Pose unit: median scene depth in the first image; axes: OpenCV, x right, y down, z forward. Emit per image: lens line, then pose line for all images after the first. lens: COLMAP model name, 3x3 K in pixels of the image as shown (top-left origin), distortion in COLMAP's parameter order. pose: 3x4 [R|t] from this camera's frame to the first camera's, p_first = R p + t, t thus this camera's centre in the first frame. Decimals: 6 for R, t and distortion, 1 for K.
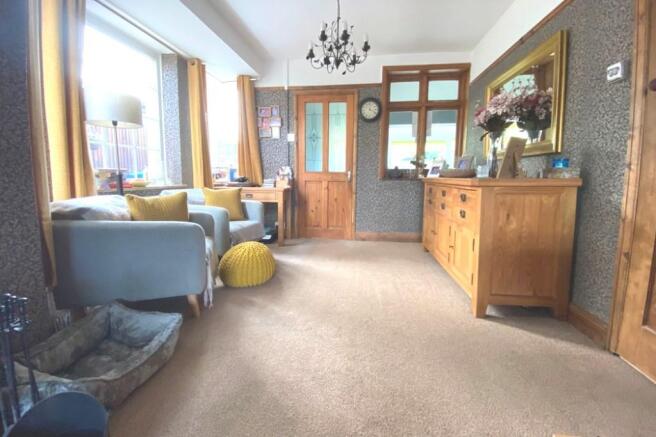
lens RADIAL K [[268.0, 0, 329.2], [0, 268.0, 200.7], [0, 0, 1]] dist [0.017623, -0.018400]
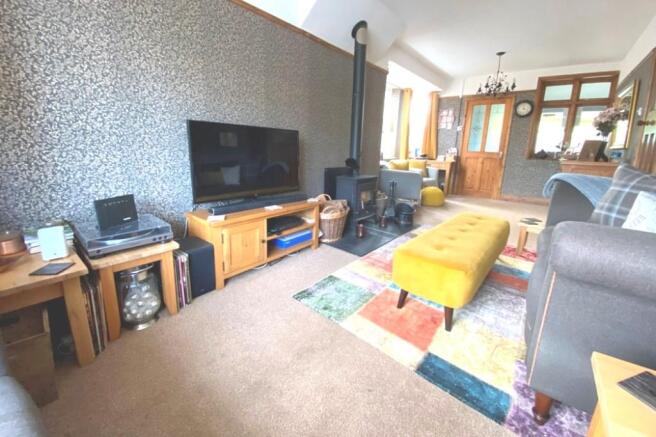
lens RADIAL K [[268.0, 0, 329.2], [0, 268.0, 200.7], [0, 0, 1]] dist [0.017623, -0.018400]
pose [[0.853634, 0.121803, -0.506432, 0.051482], [-0.070662, 0.990366, 0.119089, 0.044559], [0.516058, -0.065873, 0.854017, -0.751579]]
